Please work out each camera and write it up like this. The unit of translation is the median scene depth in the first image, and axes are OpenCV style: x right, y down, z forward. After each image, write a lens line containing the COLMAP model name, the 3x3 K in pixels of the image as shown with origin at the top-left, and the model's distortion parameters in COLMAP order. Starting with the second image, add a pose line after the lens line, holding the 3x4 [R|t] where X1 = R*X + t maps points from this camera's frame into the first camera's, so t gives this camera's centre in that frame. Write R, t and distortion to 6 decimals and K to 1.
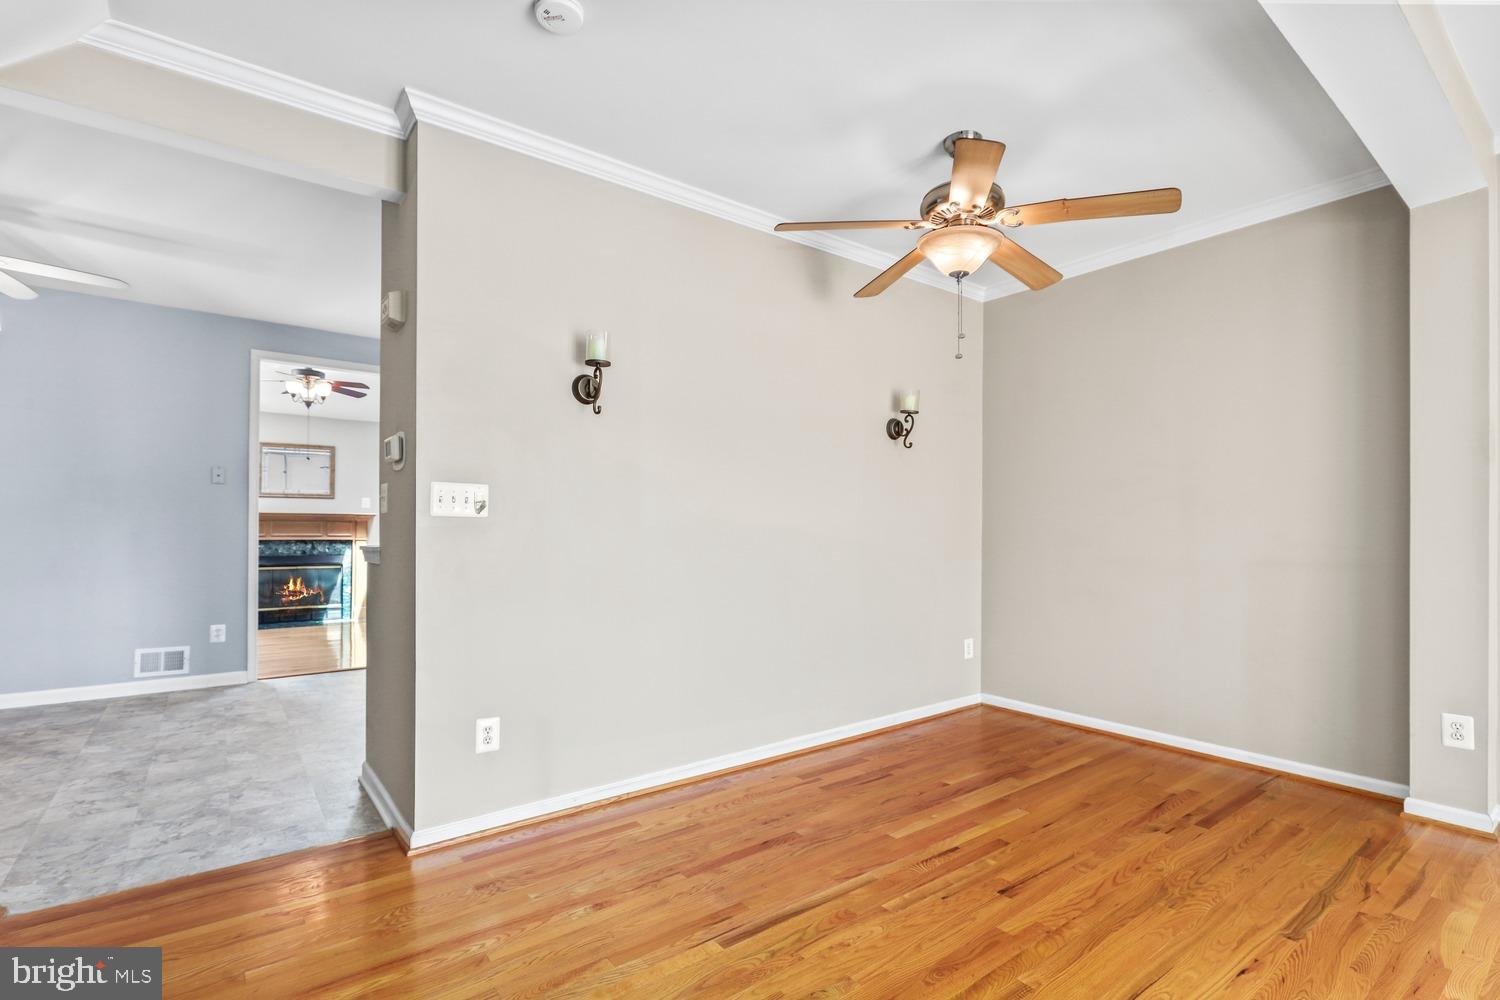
lens RADIAL K [[711.9, 0, 771.4], [0, 711.9, 513.2], [0, 0, 1]] dist [-0.005477, -0.000486]
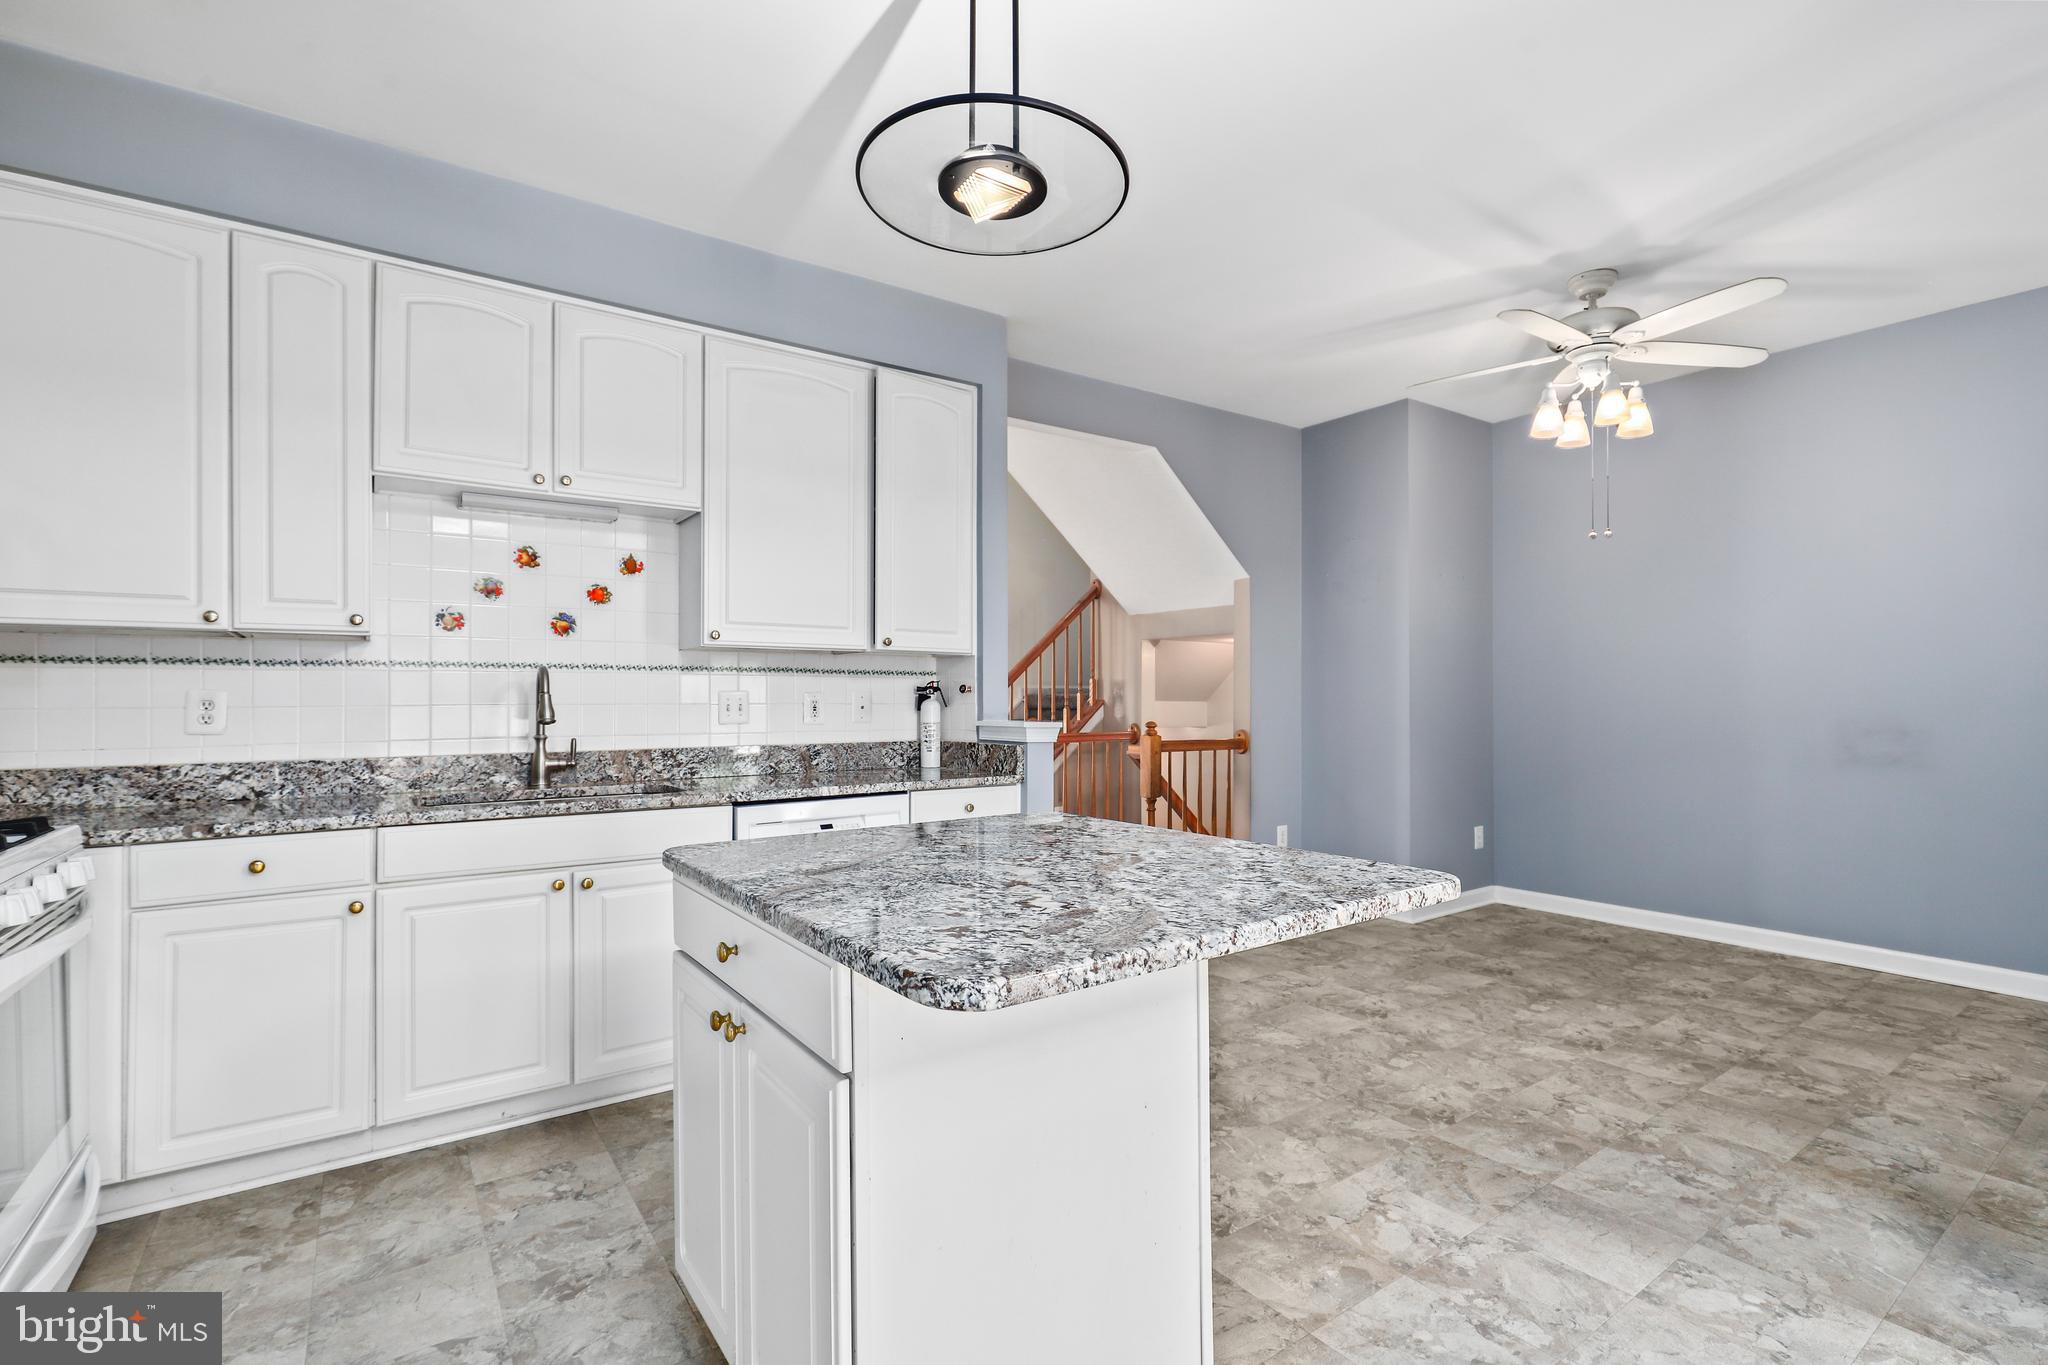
lens RADIAL K [[932.7, 0, 1019.2], [0, 932.7, 690.3], [0, 0, 1]] dist [0.000621, -0.001018]
pose [[-0.997893, 0.001778, 0.064854, -0.605132], [0.000112, 0.999670, -0.025689, 0.037203], [-0.064878, -0.025627, -0.997564, 2.090773]]
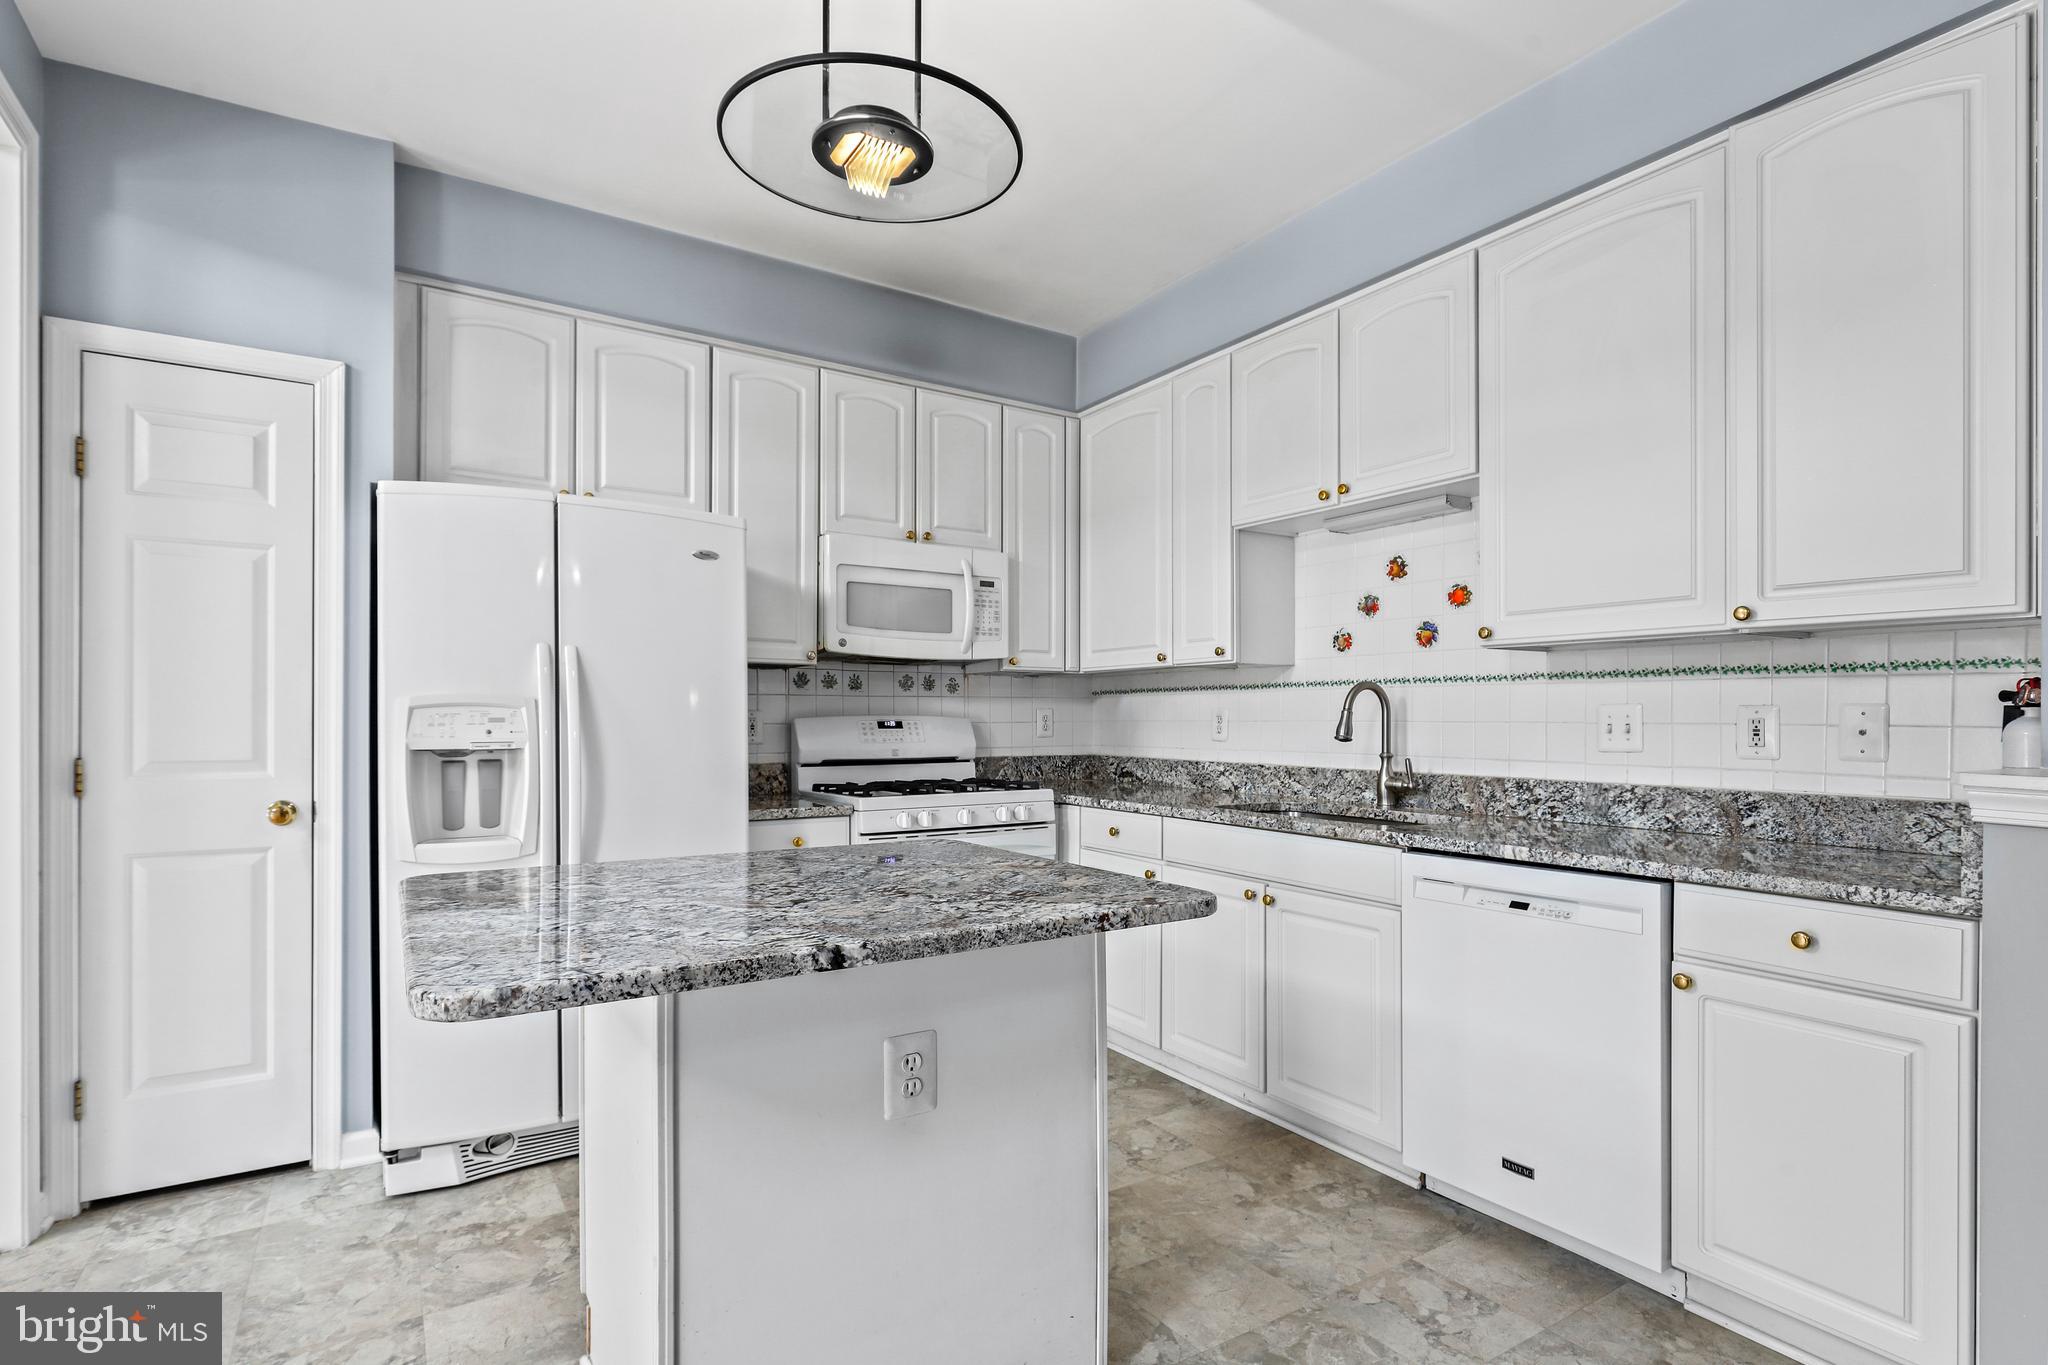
lens RADIAL K [[1014.1, 0, 1004.7], [0, 1014.1, 715.8], [0, 0, 1]] dist [0.003548, 0.000214]
pose [[0.107991, -0.002723, 0.994148, -1.073132], [-0.015095, 0.999876, 0.004379, 0.023324], [-0.994037, -0.015480, 0.107937, 1.448858]]
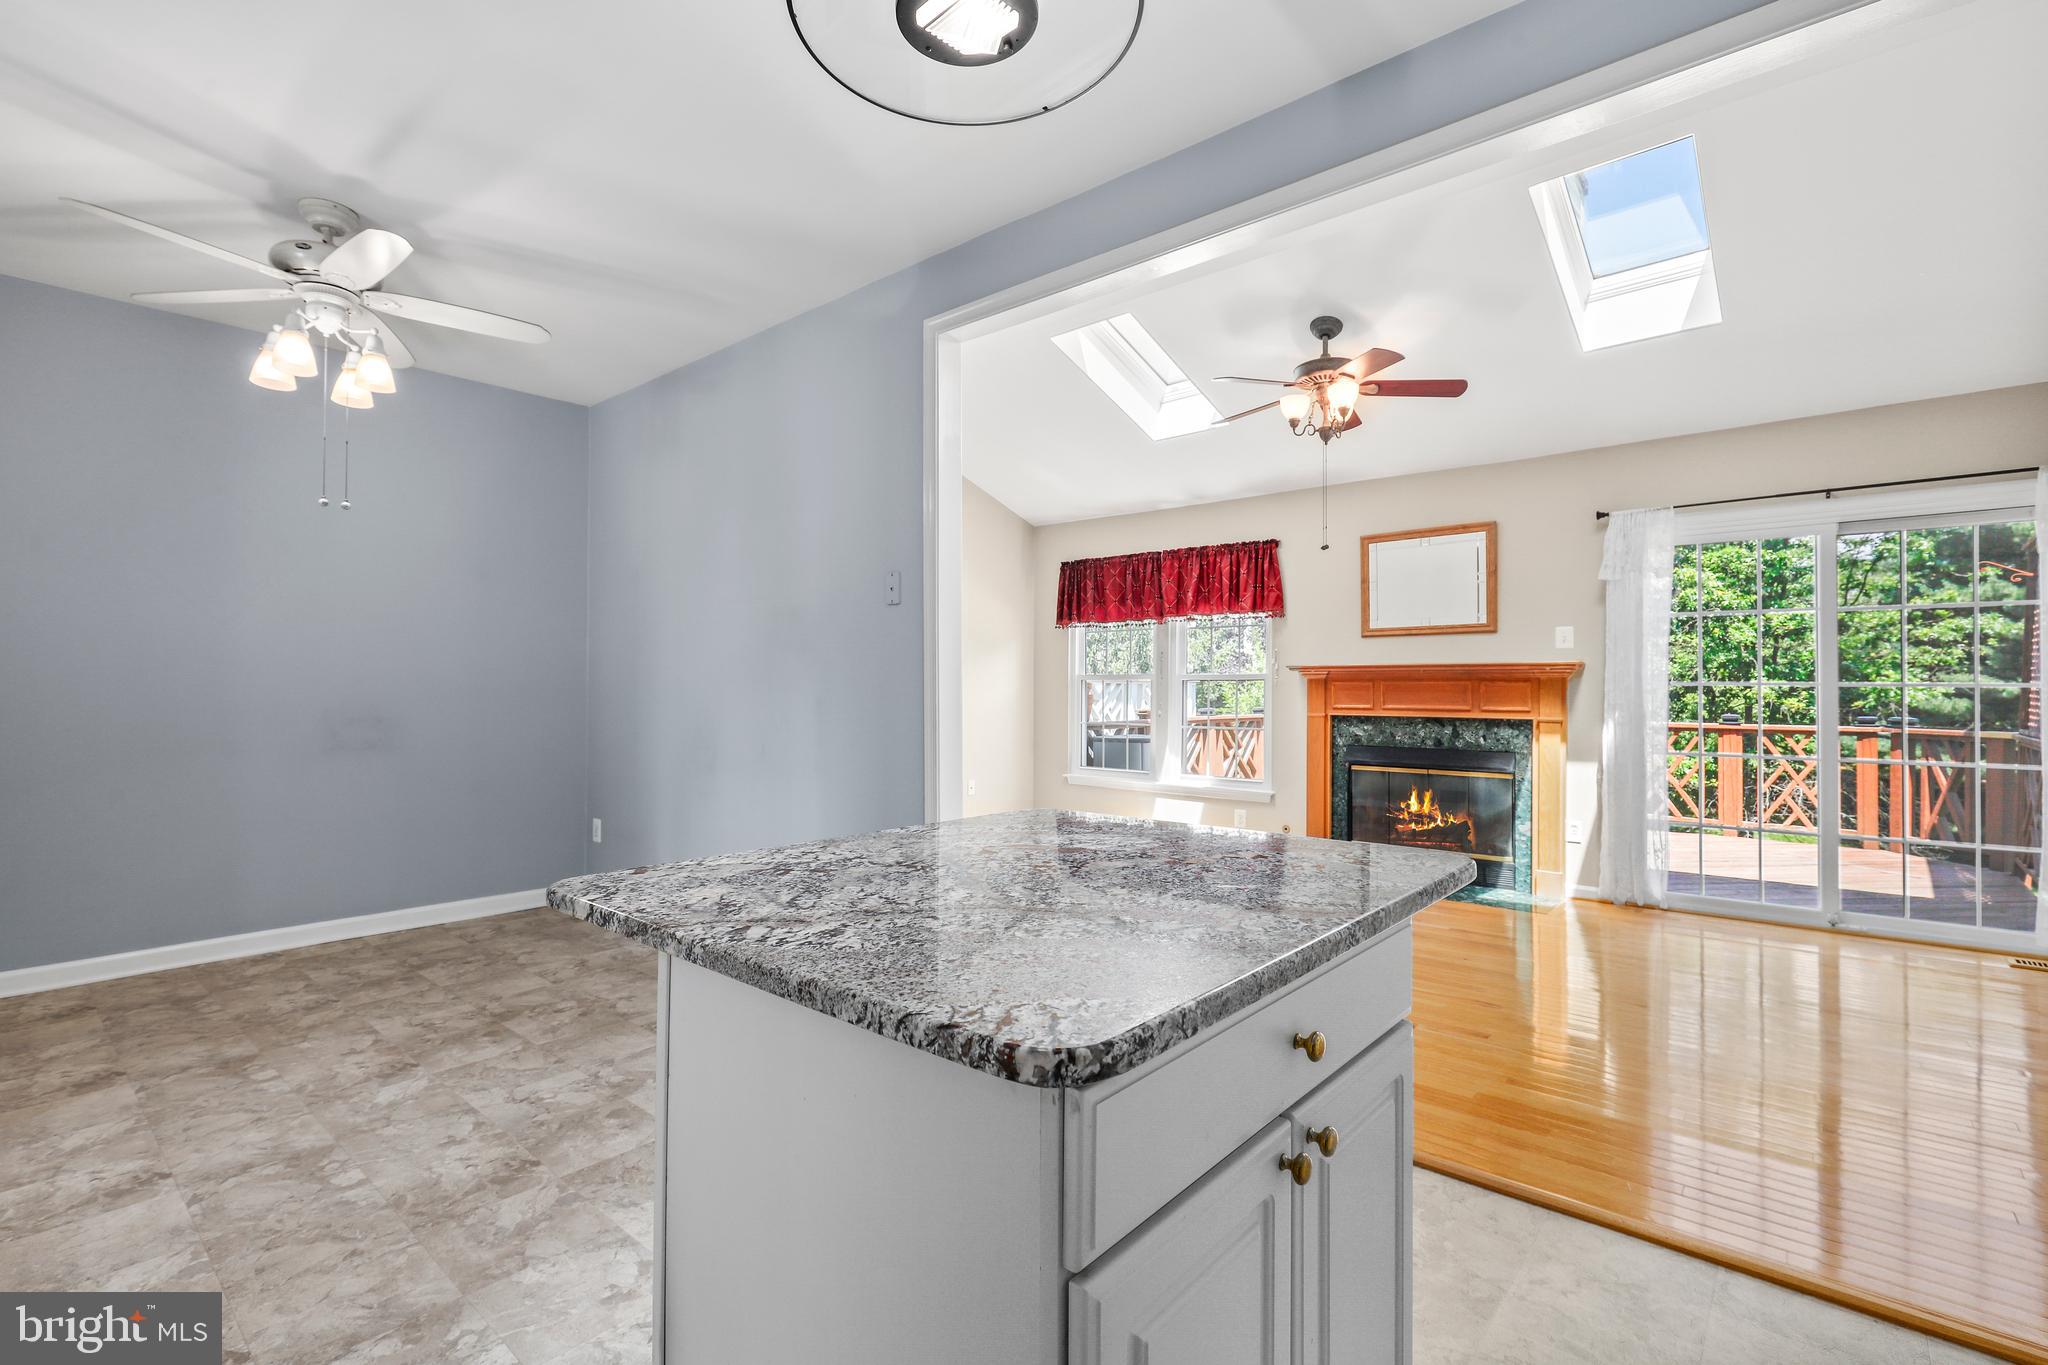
lens RADIAL K [[932.7, 0, 1026.0], [0, 932.7, 689.2], [0, 0, 1]] dist [0.000621, -0.001018]
pose [[0.178855, 0.000375, -0.983875, -0.160684], [0.016908, 0.999851, 0.003454, 0.026733], [0.983730, -0.017253, 0.178822, 1.523438]]
